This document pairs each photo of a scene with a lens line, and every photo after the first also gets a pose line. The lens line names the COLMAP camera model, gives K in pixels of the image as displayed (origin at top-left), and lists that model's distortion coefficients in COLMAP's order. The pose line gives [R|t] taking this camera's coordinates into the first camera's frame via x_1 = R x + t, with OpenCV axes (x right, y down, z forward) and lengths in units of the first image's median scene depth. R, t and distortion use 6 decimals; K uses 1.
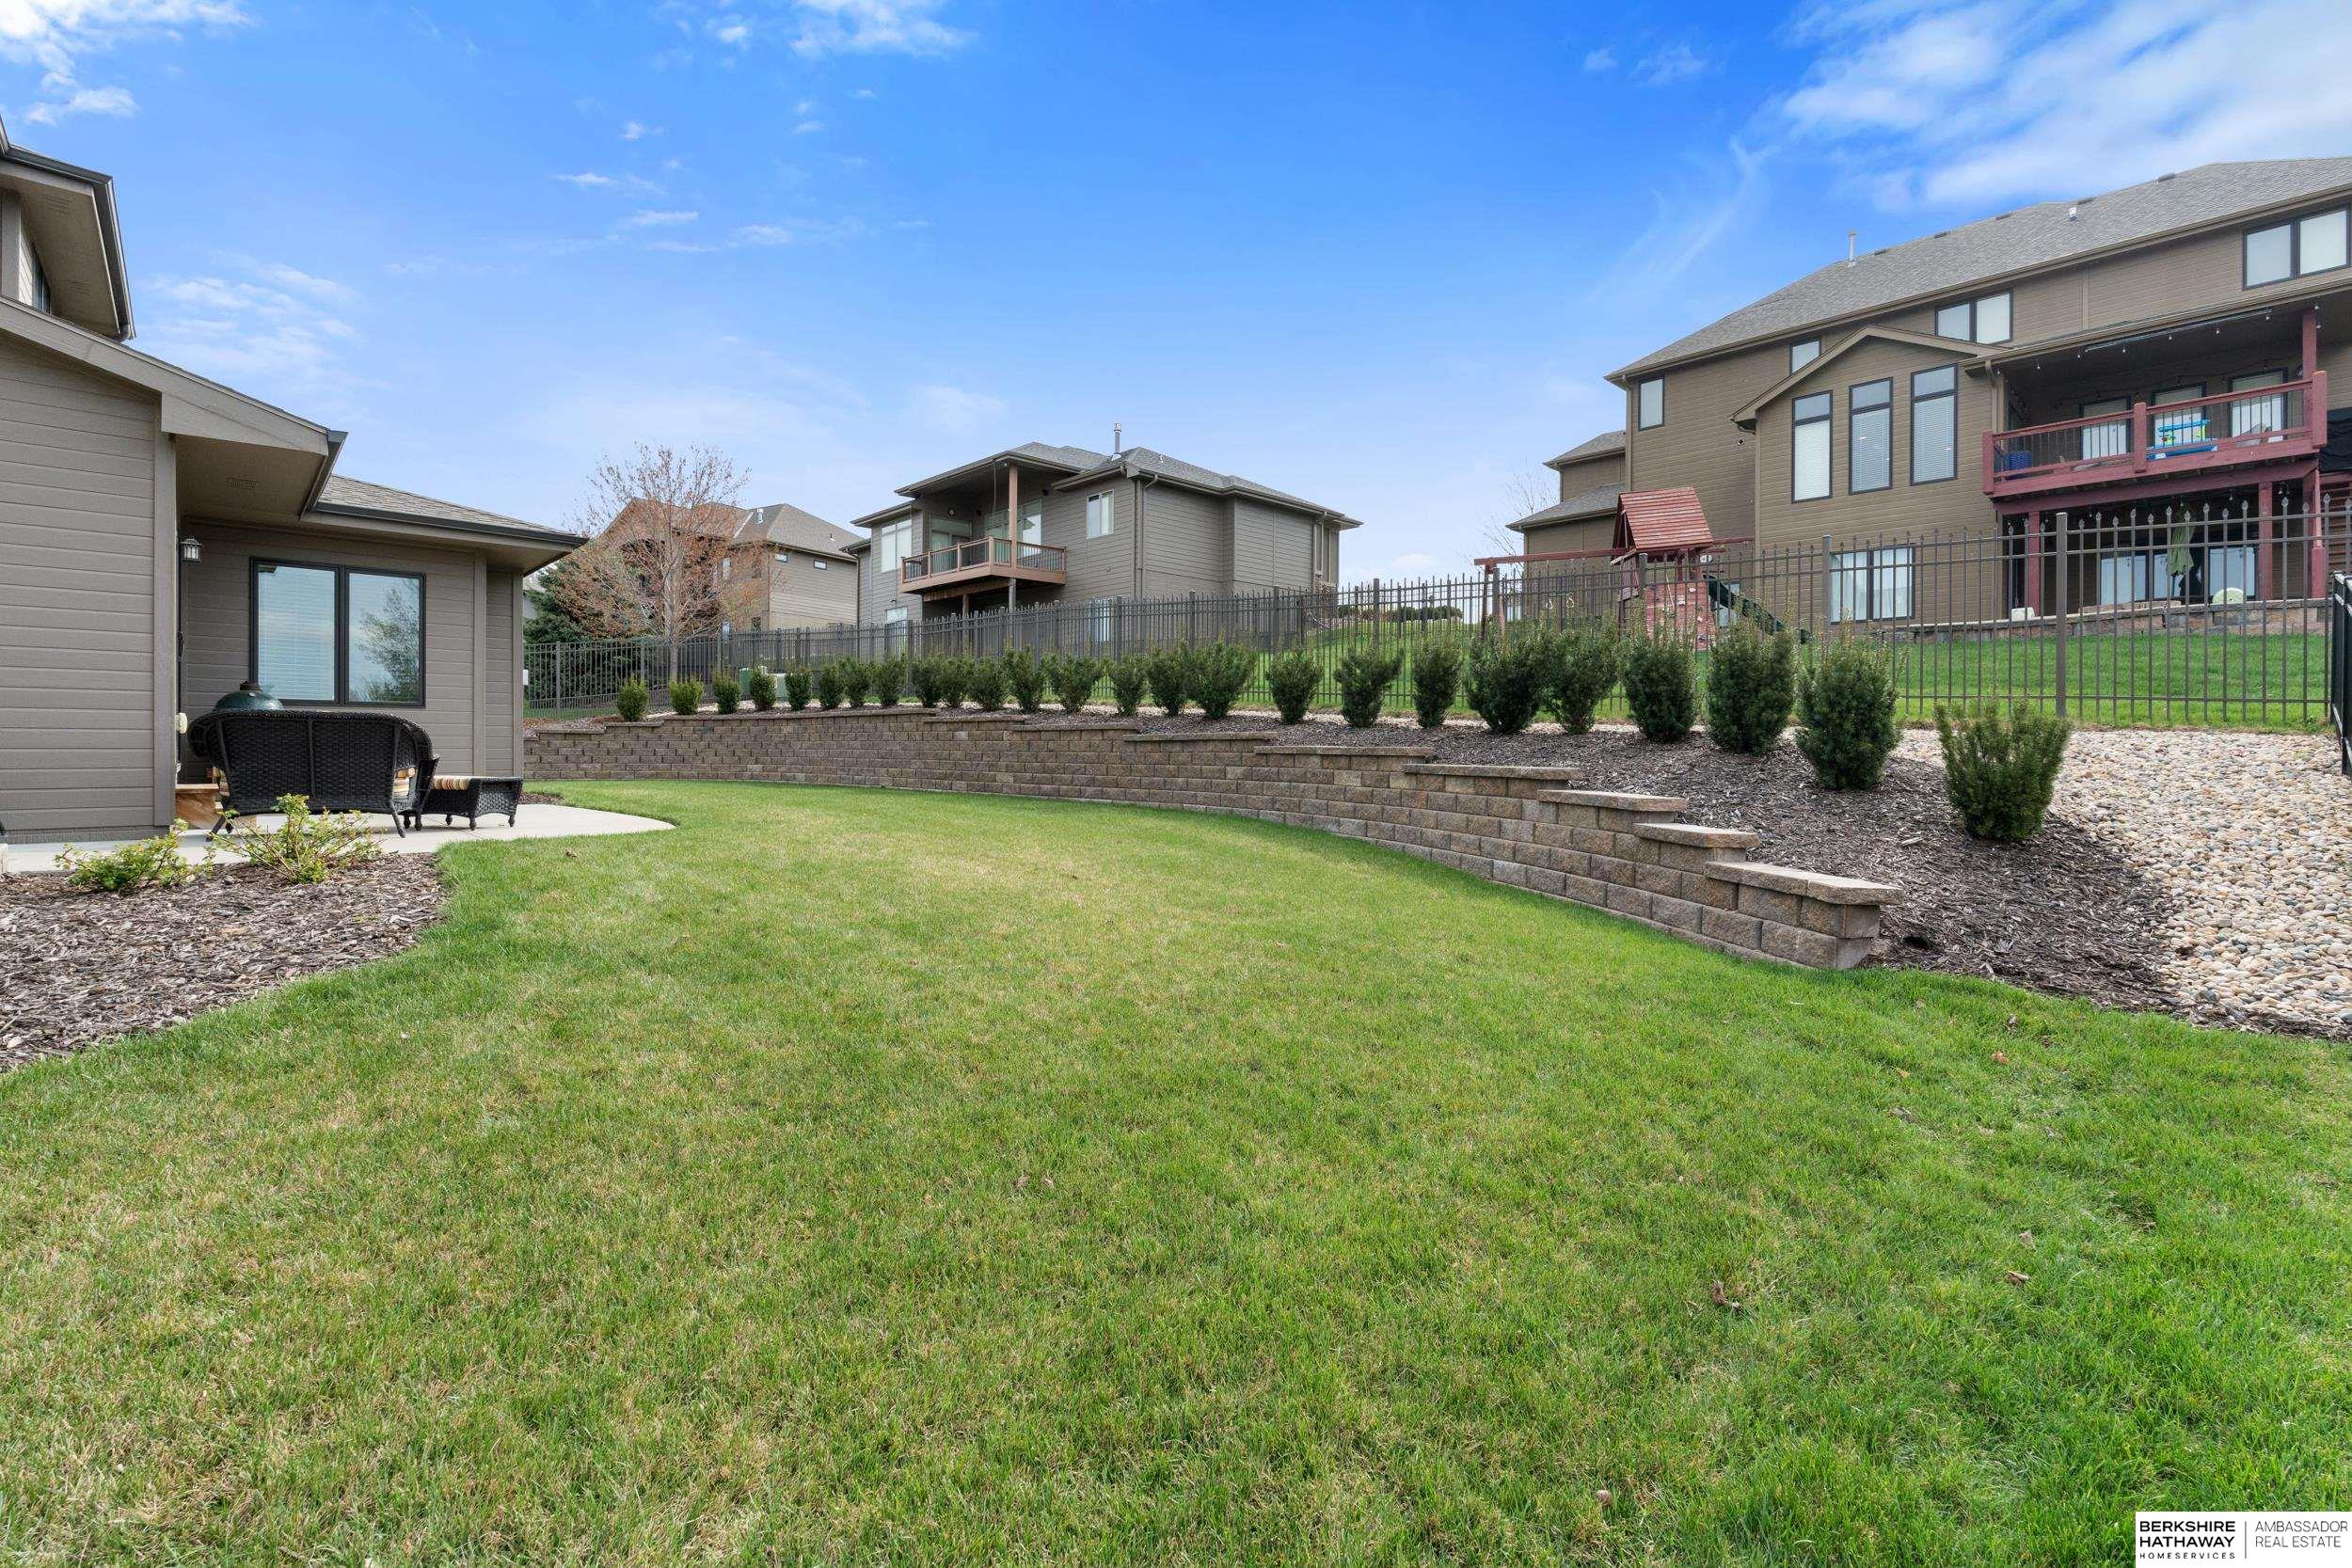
lens RADIAL K [[1049.1, 0, 1162.6], [0, 1049.1, 739.5], [0, 0, 1]] dist [-0.000189, -0.000639]
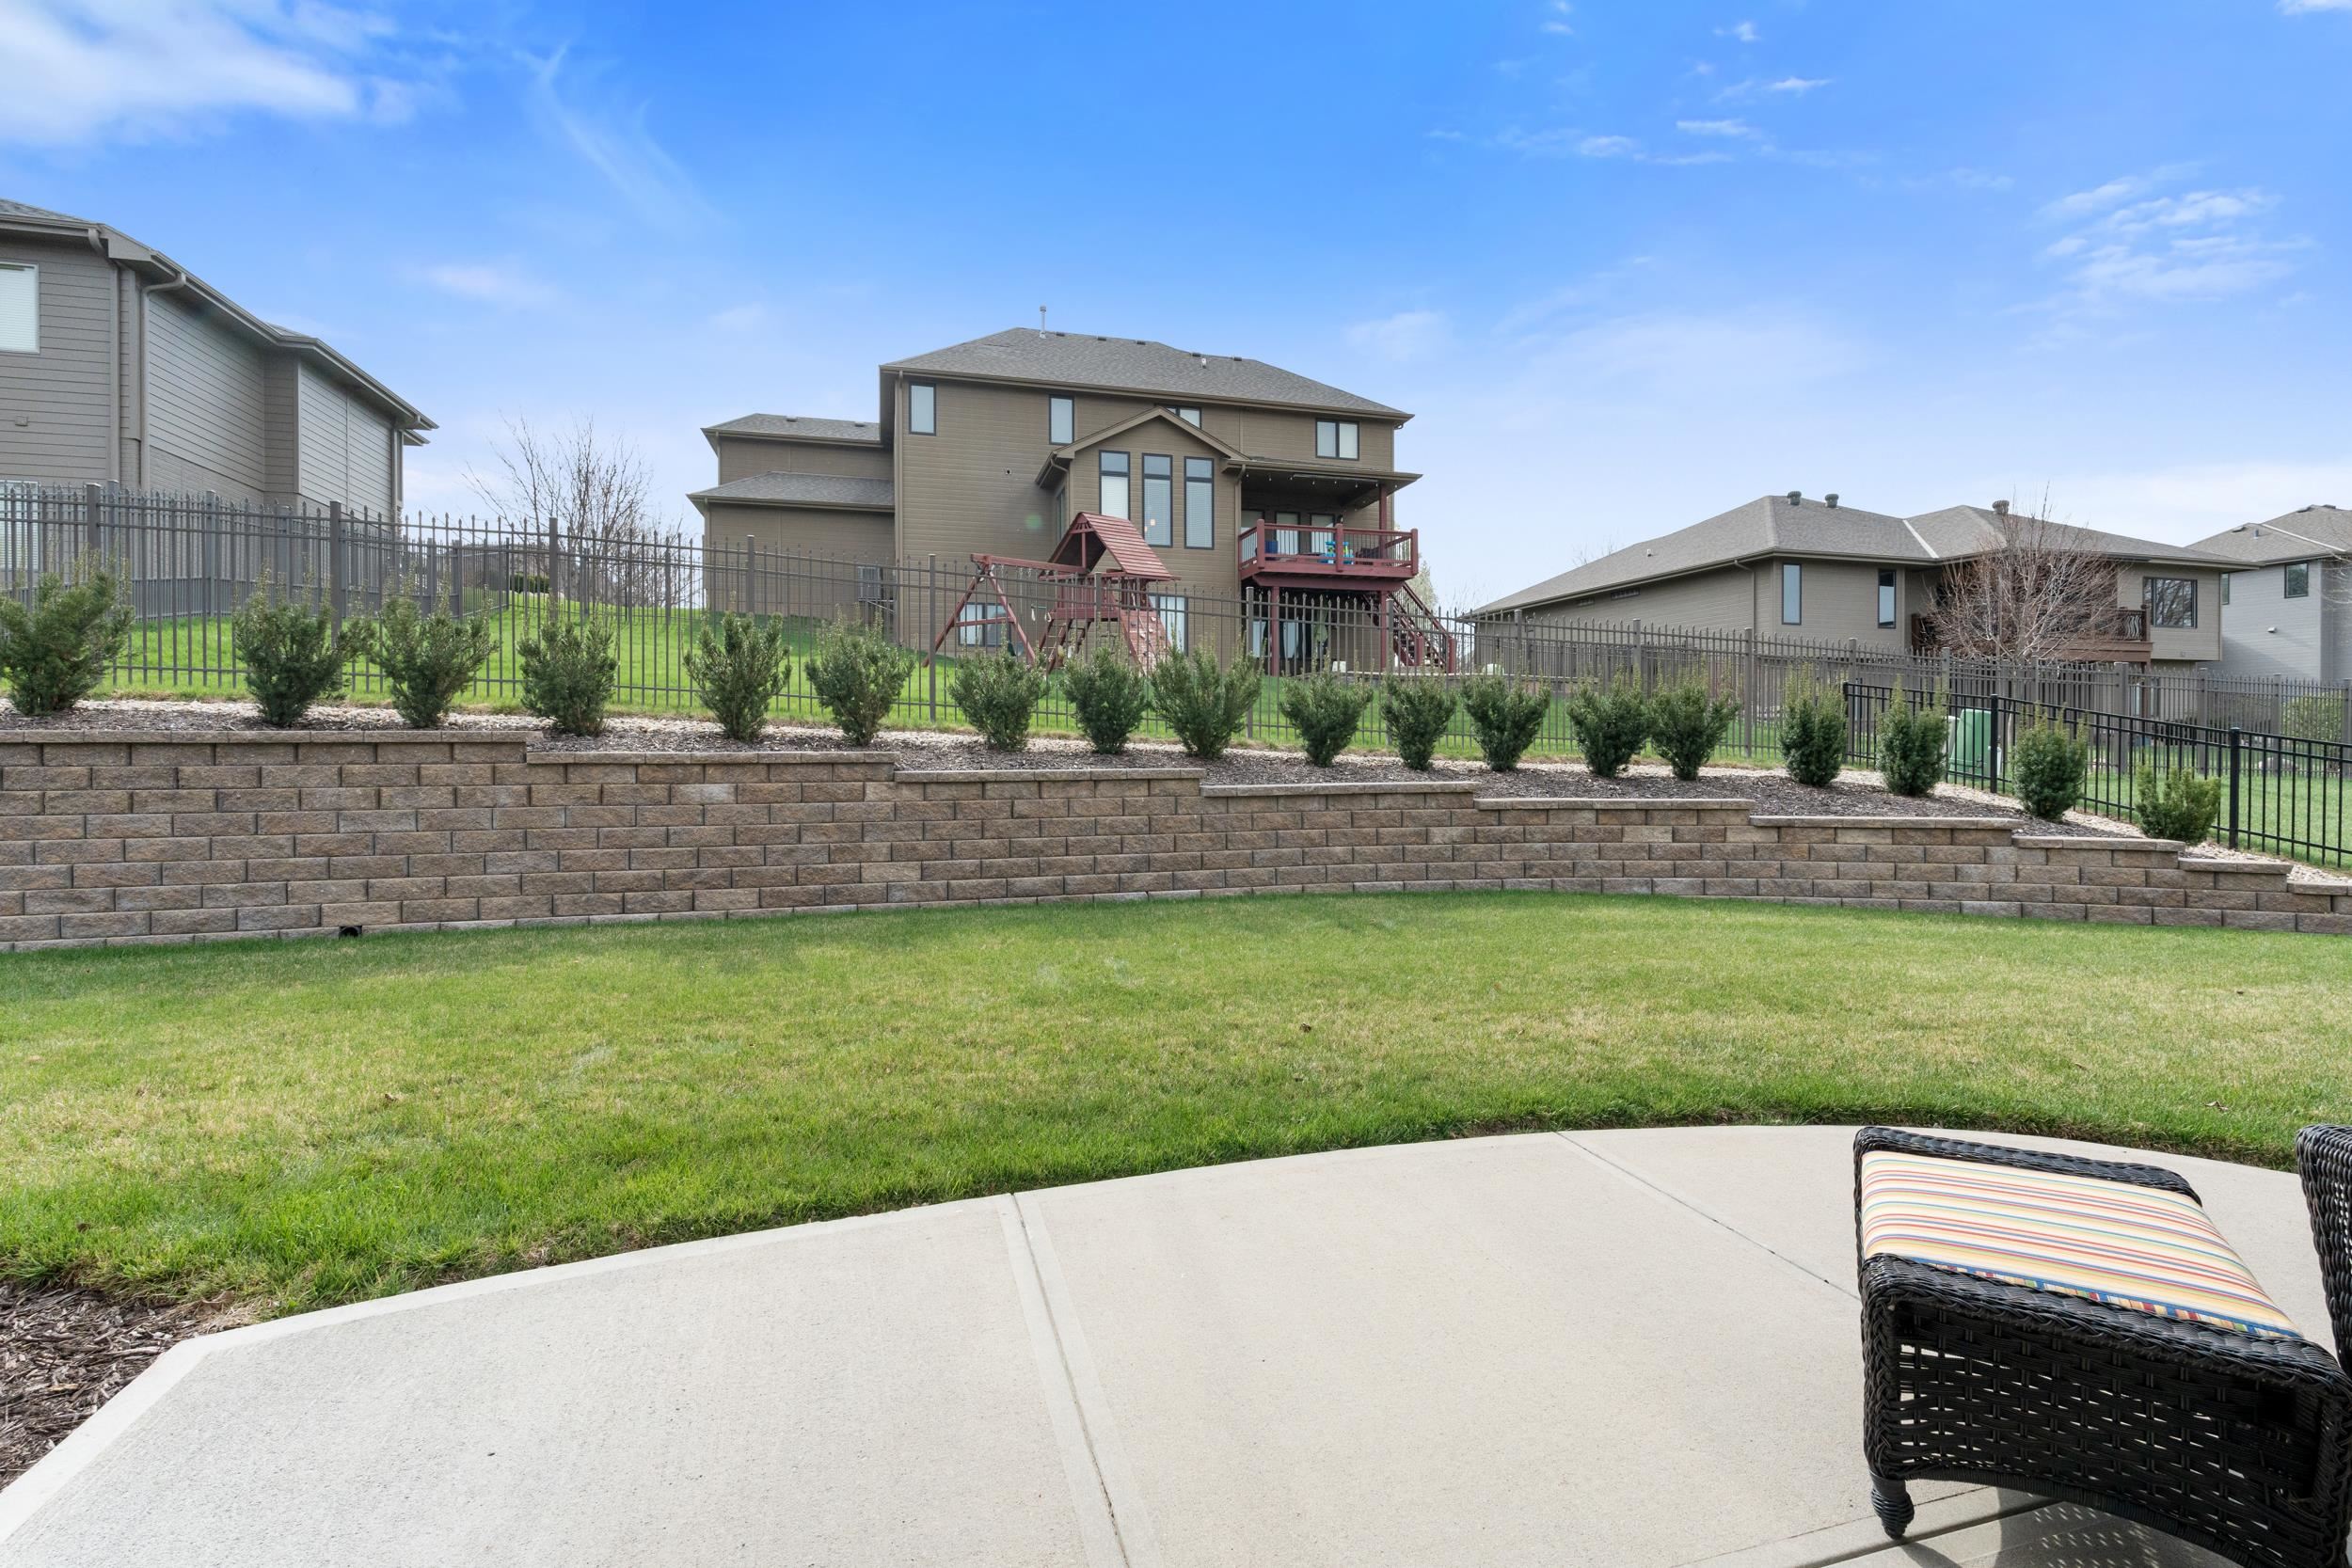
lens RADIAL K [[1049.1, 0, 1162.6], [0, 1049.1, 739.5], [0, 0, 1]] dist [-0.000189, -0.000639]
pose [[0.452474, -0.006547, 0.891753, -0.434109], [-0.002631, 0.999959, 0.008677, -0.027721], [-0.891774, -0.006272, 0.452438, 0.492993]]
